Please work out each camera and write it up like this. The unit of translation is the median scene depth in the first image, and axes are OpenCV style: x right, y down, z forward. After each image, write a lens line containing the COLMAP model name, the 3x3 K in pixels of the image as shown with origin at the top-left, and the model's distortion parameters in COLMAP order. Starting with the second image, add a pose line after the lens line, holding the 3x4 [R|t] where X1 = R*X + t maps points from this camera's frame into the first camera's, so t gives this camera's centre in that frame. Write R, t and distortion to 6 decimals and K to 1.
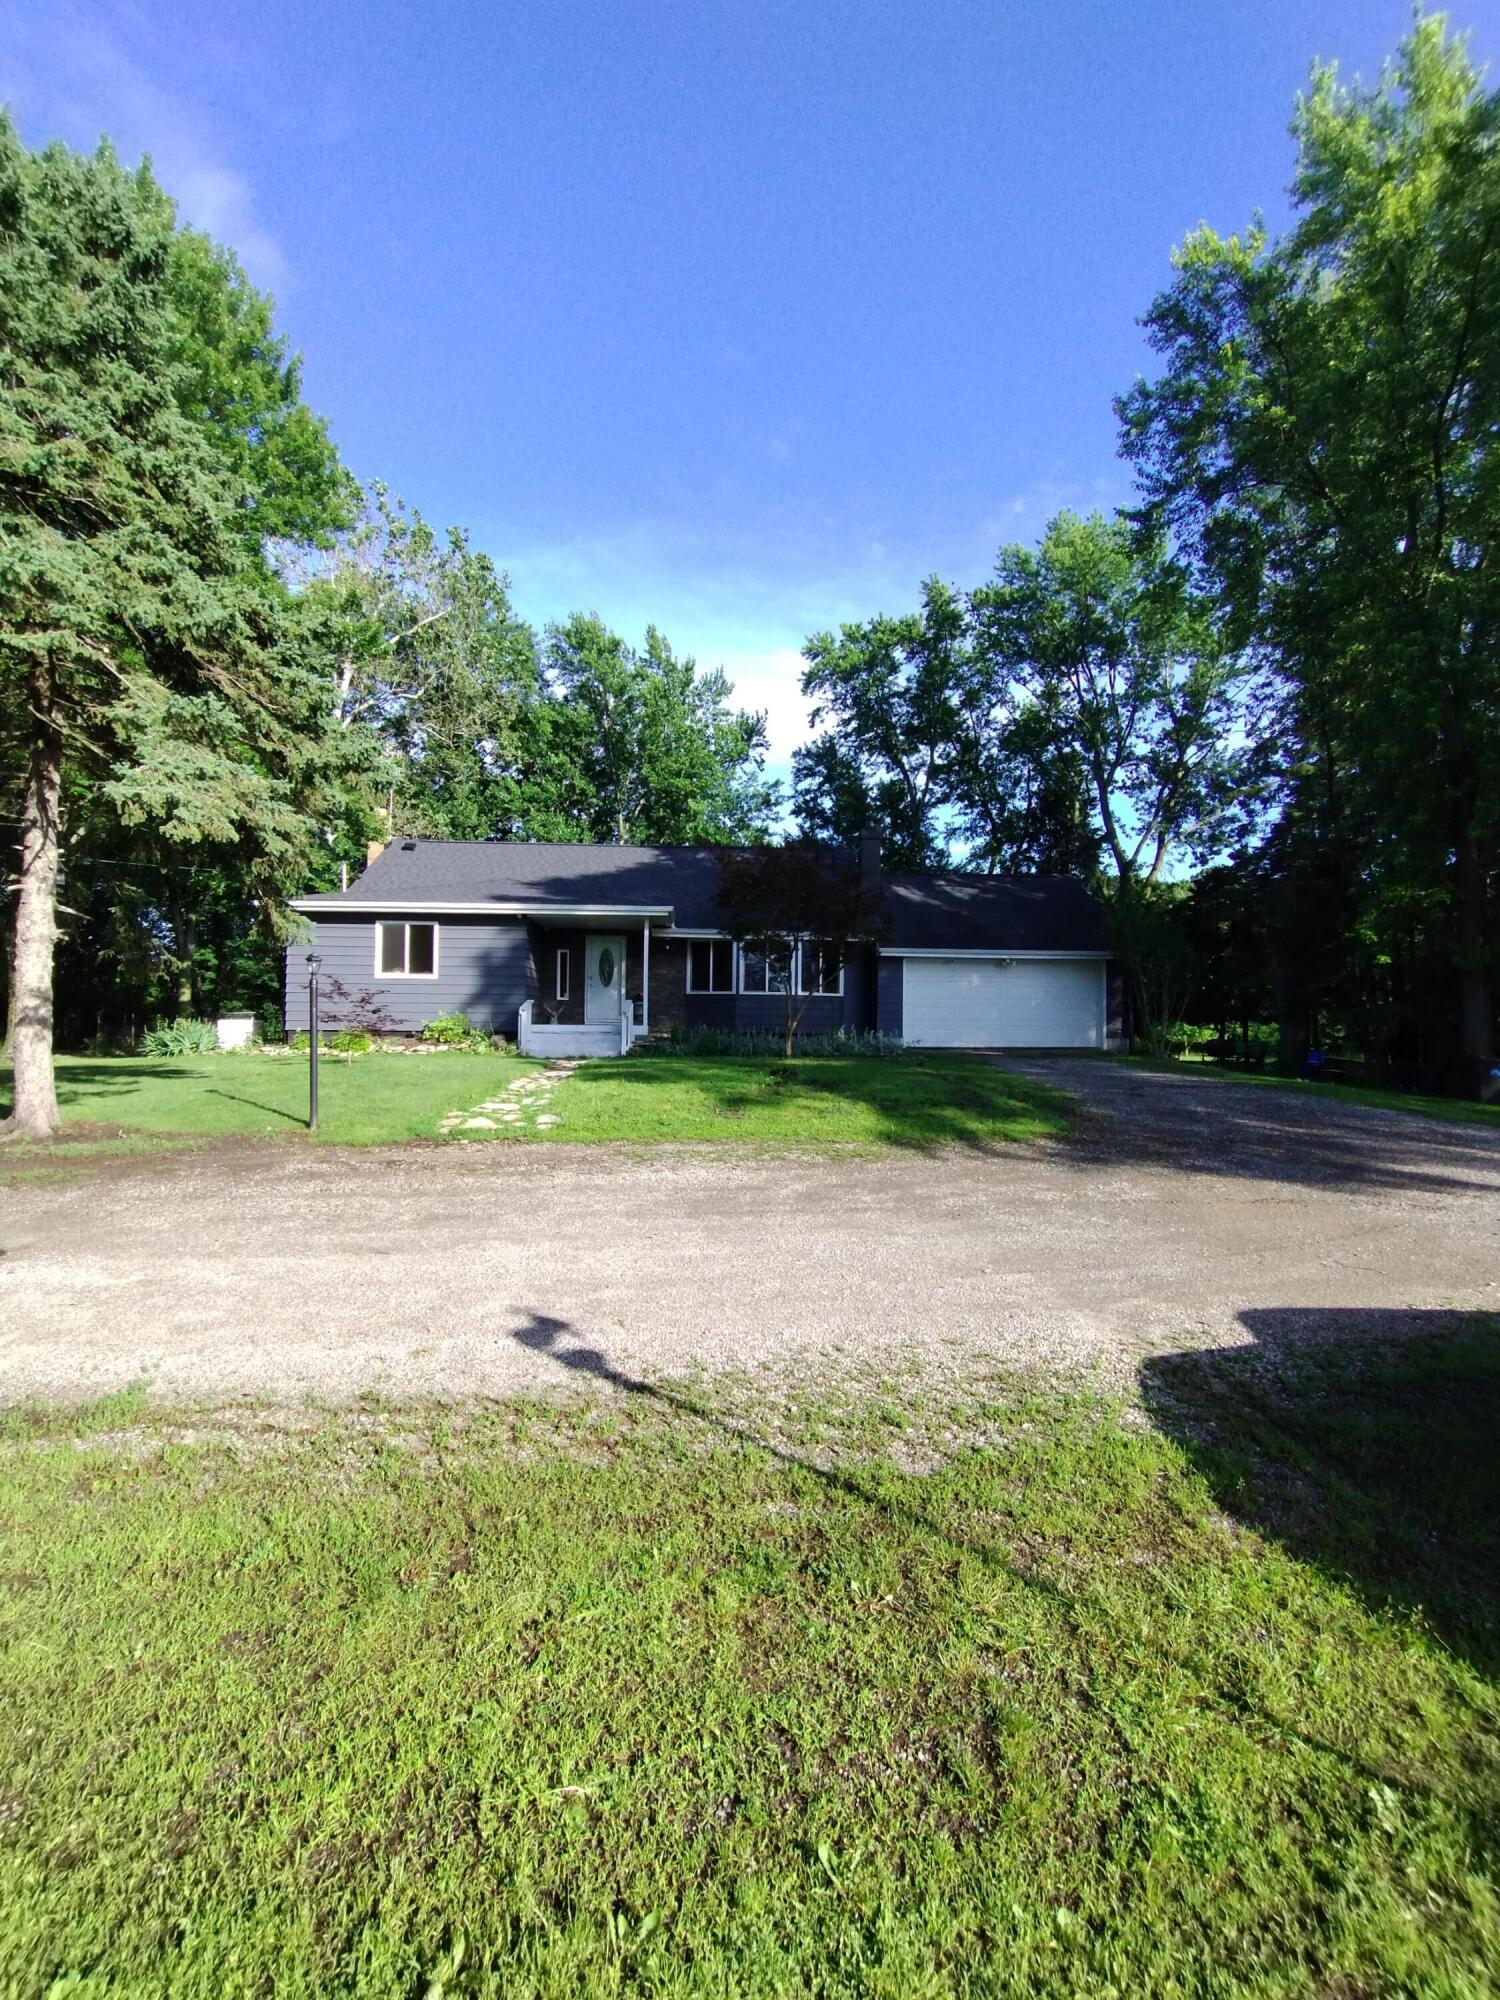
lens RADIAL K [[901.2, 0, 749.7], [0, 901.2, 998.5], [0, 0, 1]] dist [-0.009654, 0.002263]
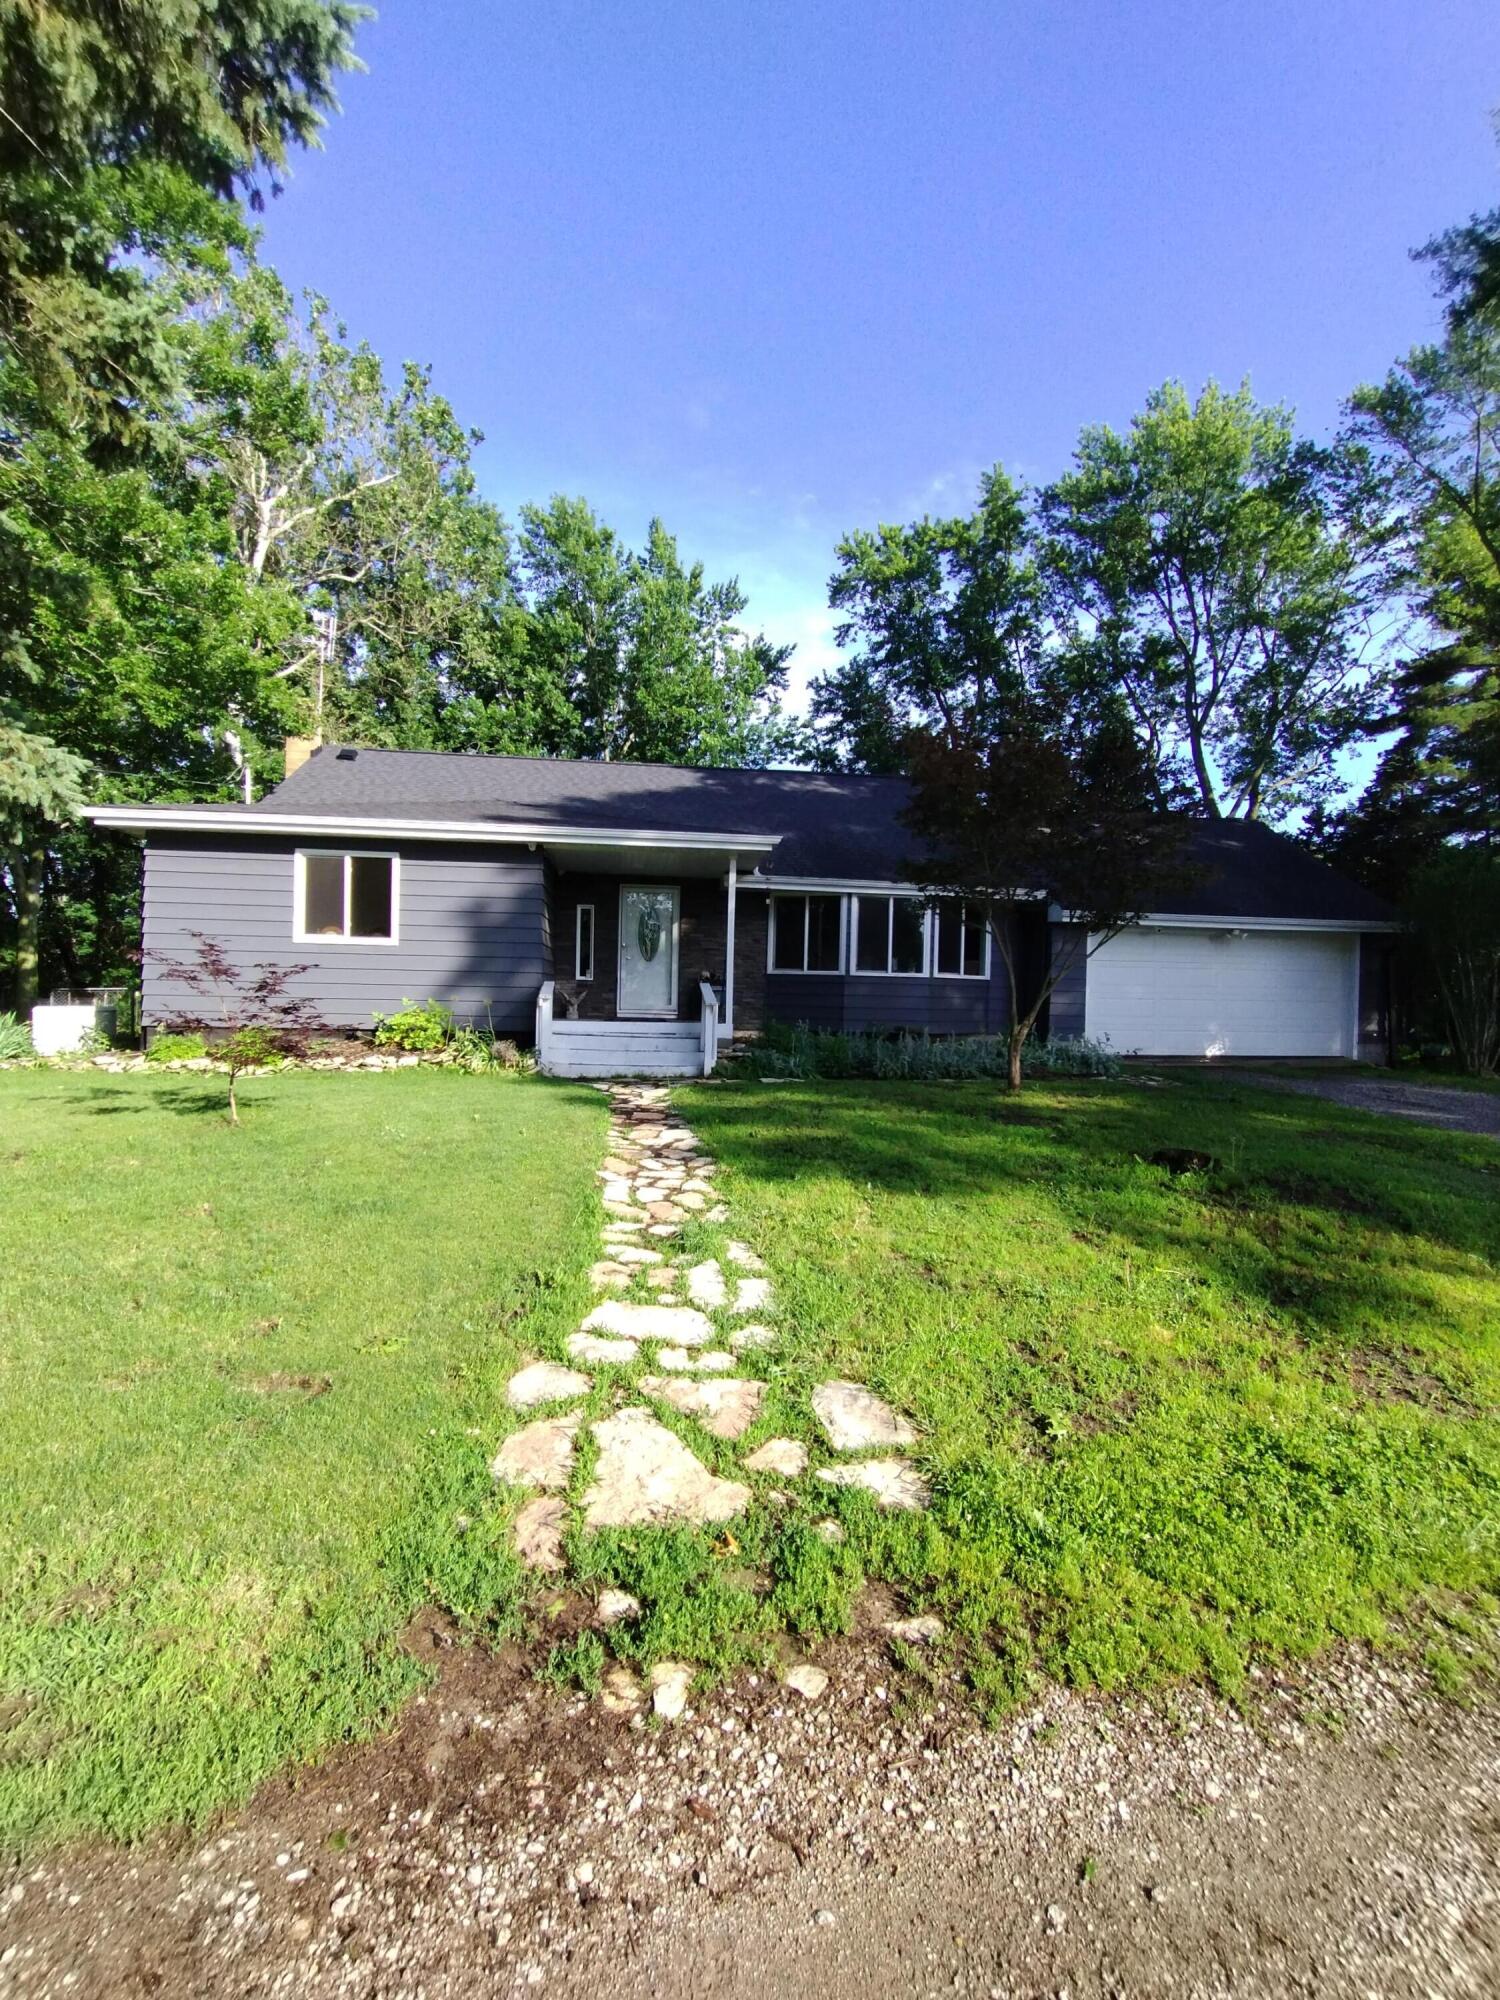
lens RADIAL K [[901.2, 0, 744.0], [0, 901.2, 997.9], [0, 0, 1]] dist [-0.009654, 0.002263]
pose [[0.998253, 0.011819, 0.057898, -0.068430], [-0.013628, 0.999428, 0.030960, -0.003960], [-0.057499, -0.031695, 0.997842, 0.173914]]
